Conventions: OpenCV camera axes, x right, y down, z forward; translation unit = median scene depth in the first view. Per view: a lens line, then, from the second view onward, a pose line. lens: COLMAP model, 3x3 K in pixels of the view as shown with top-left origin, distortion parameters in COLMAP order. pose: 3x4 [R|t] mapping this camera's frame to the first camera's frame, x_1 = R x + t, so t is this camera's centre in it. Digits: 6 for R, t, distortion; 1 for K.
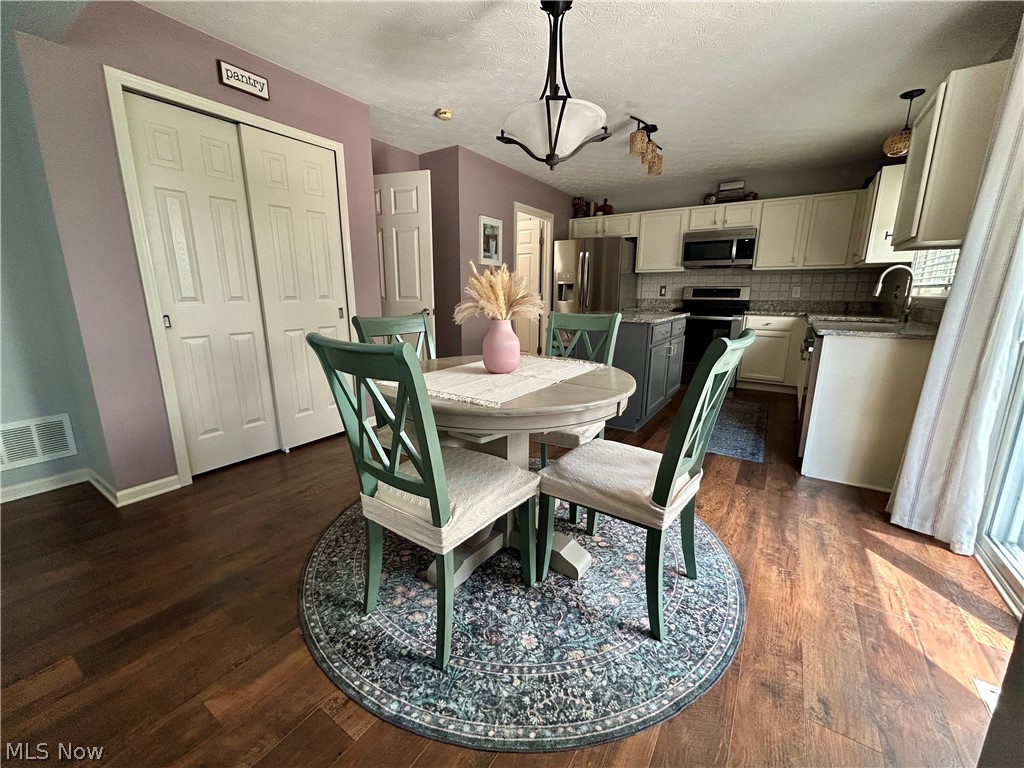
lens RADIAL K [[415.0, 0, 512.0], [0, 415.0, 384.0], [0, 0, 1]] dist [-0.000468, 0.000087]
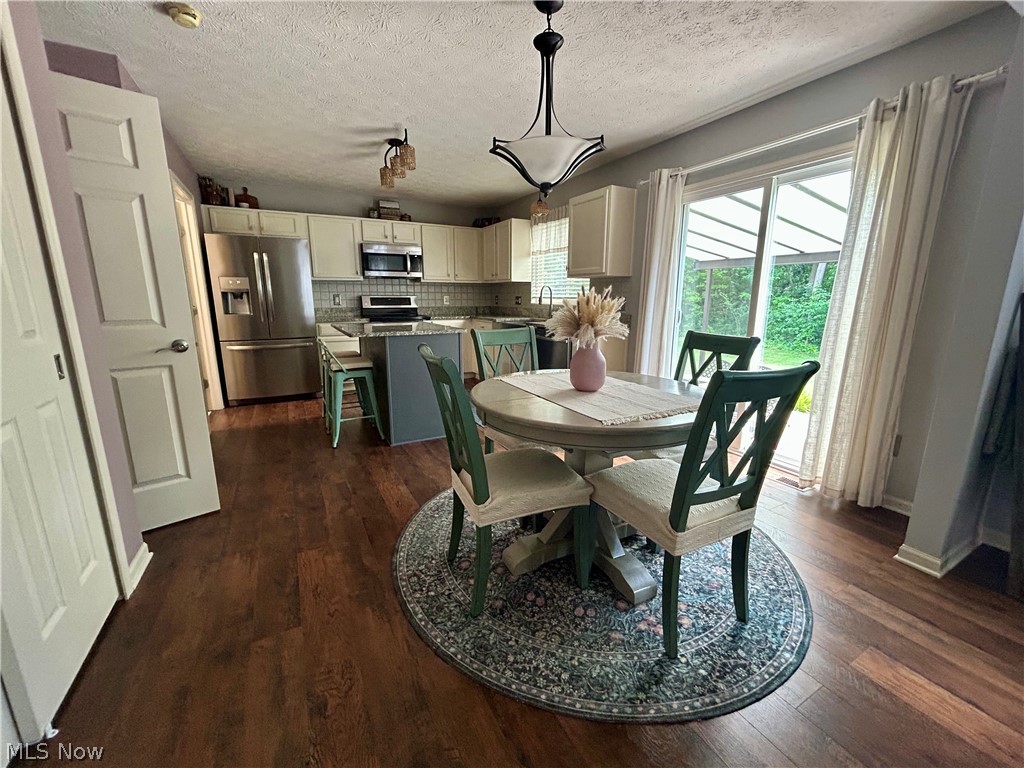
lens RADIAL K [[410.3, 0, 512.0], [0, 410.3, 384.0], [0, 0, 1]] dist [0.000611, 0.000050]
pose [[0.464383, -0.190463, 0.864912, -0.371007], [0.193149, 0.974873, 0.110974, -0.071593], [-0.864316, 0.115523, 0.489502, 0.240930]]
